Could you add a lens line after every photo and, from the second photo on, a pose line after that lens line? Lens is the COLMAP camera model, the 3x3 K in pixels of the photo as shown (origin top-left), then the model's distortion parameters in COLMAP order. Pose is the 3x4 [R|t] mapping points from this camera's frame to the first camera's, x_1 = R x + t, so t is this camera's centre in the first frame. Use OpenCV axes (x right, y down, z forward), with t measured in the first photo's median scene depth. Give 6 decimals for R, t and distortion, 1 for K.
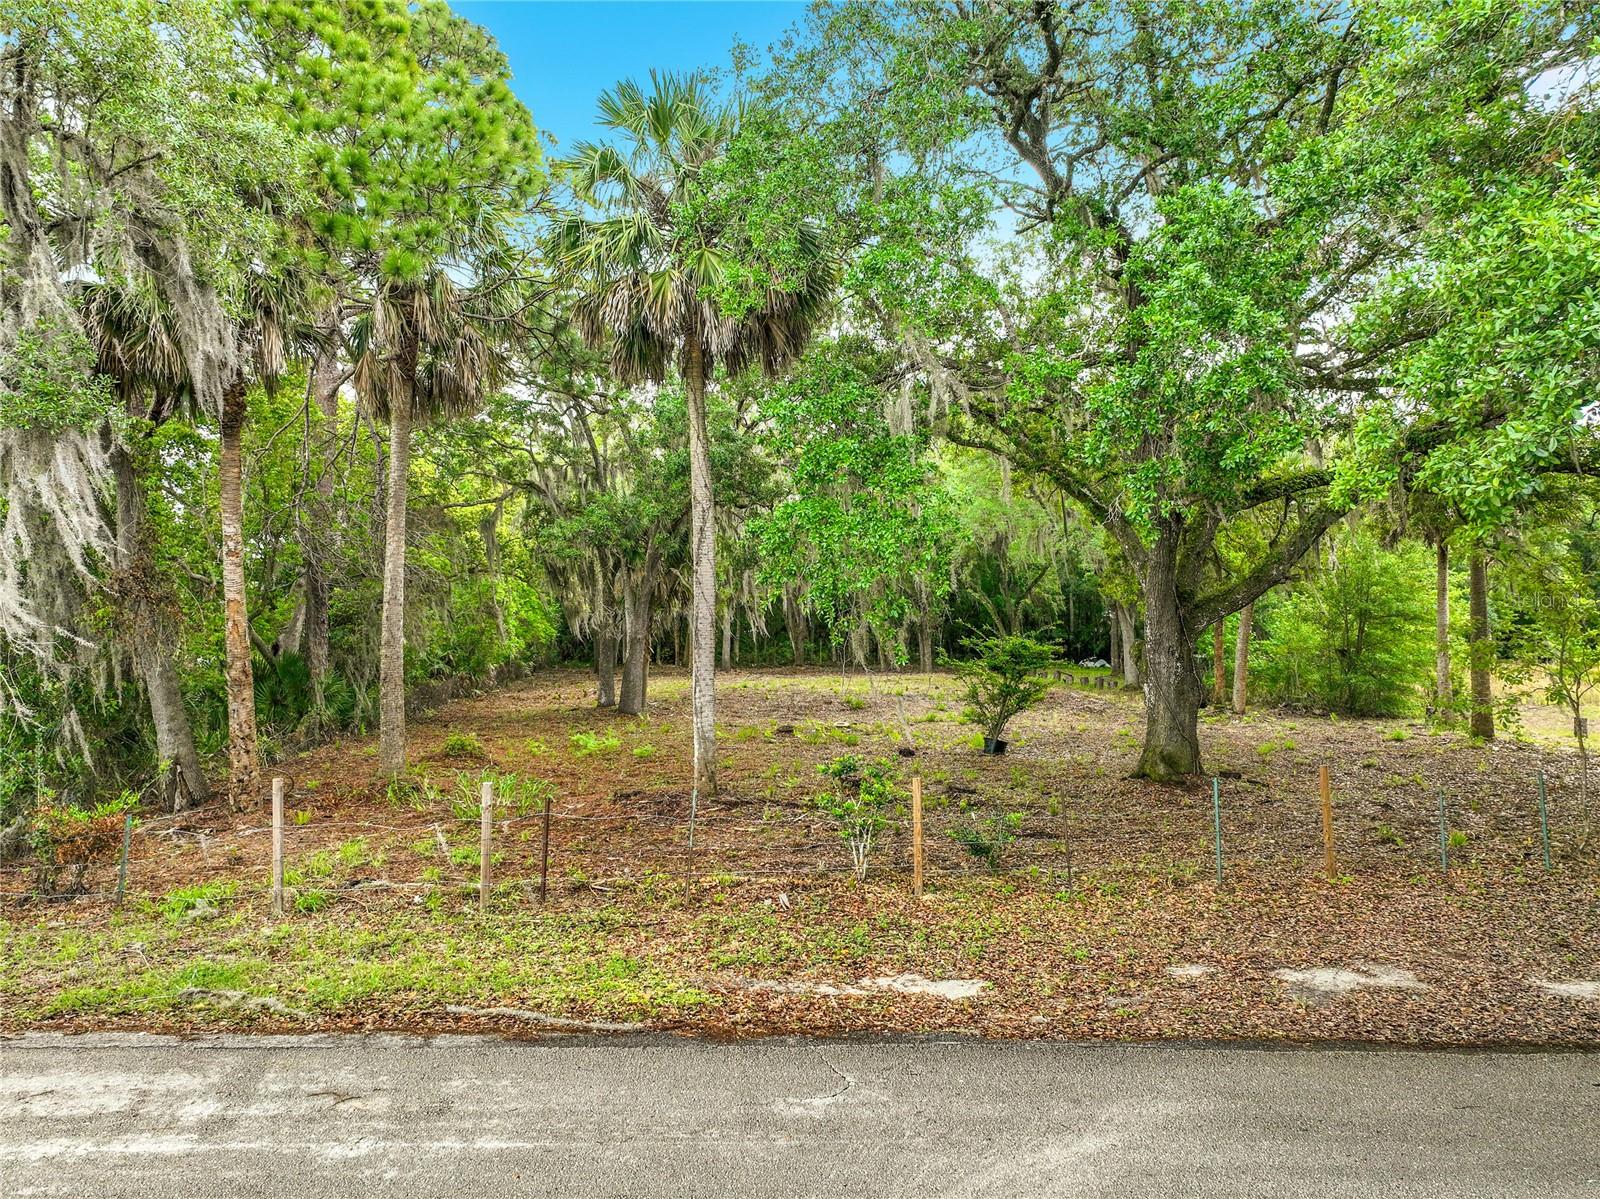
lens RADIAL K [[1123.7, 0, 800.0], [0, 1123.7, 599.5], [0, 0, 1]] dist [-0.000913, 0.002311]
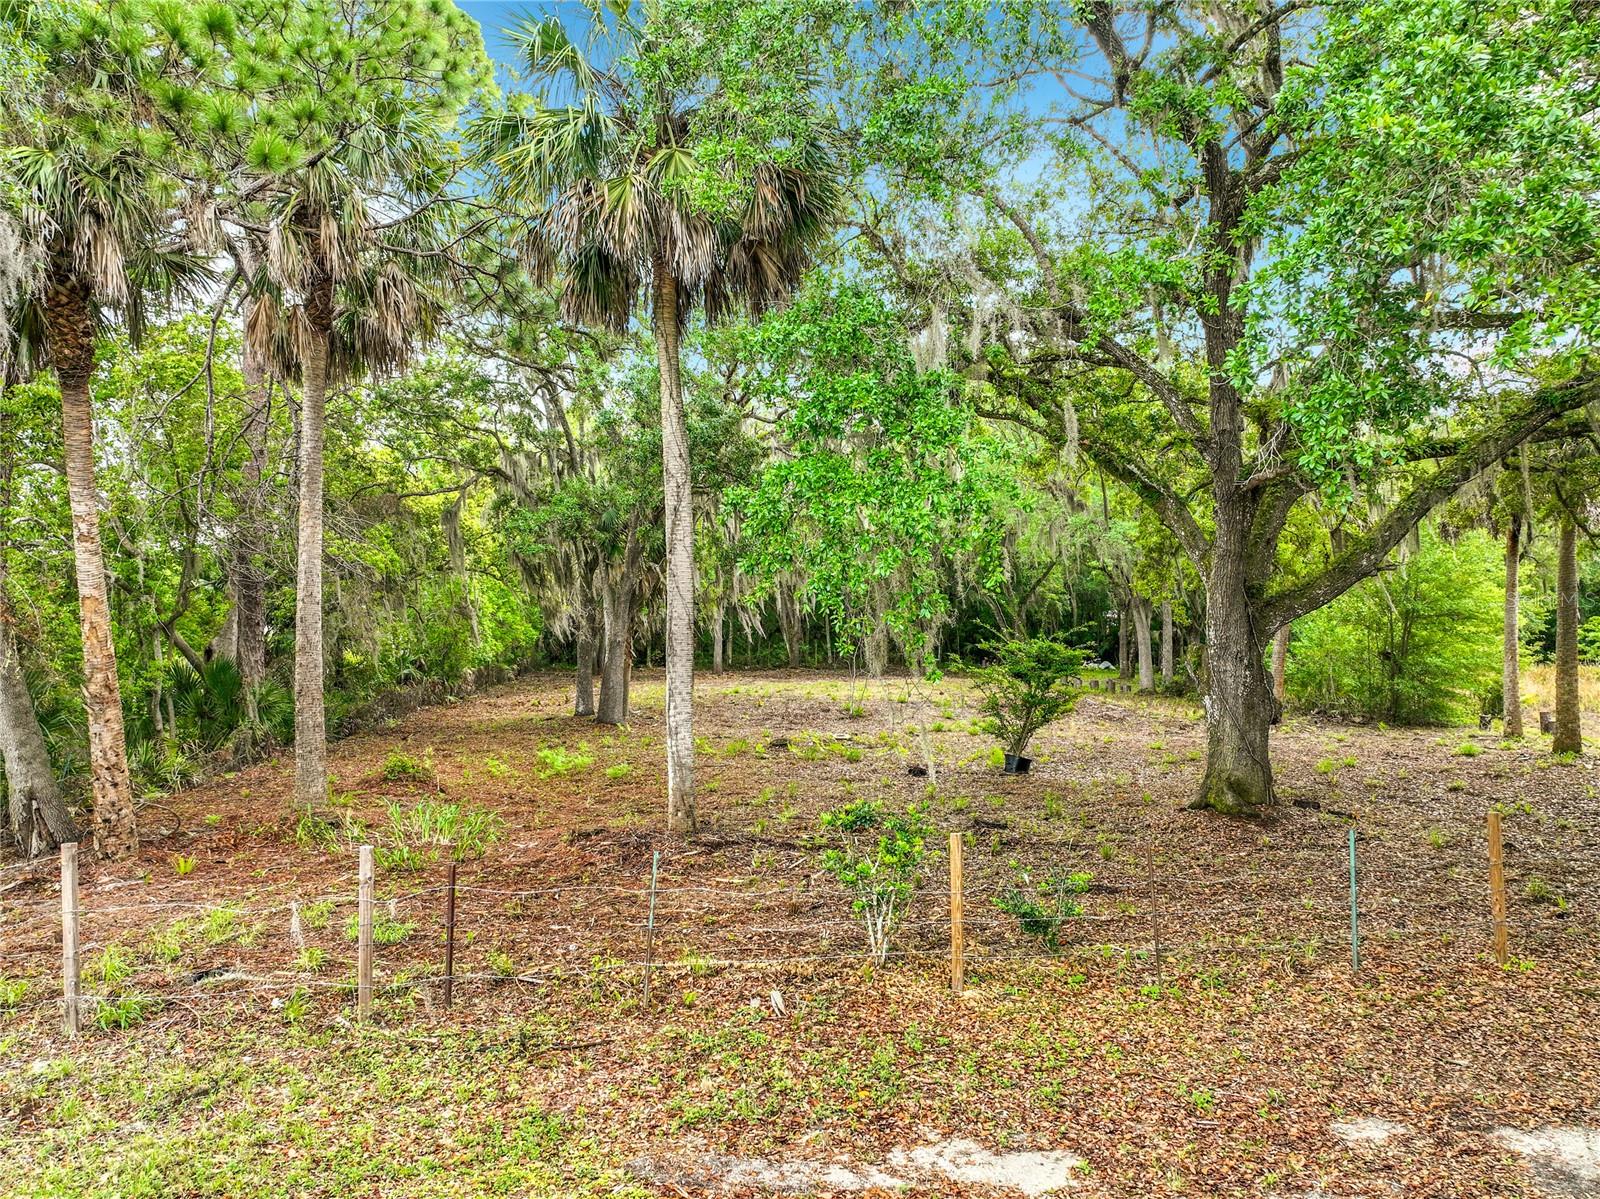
lens RADIAL K [[1118.3, 0, 791.0], [0, 1118.3, 565.6], [0, 0, 1]] dist [0.003922, 0.001434]
pose [[0.999995, -0.001842, -0.002732, -0.001667], [0.001756, 0.999514, -0.031111, 0.003282], [0.002788, 0.031106, 0.999512, 0.172098]]
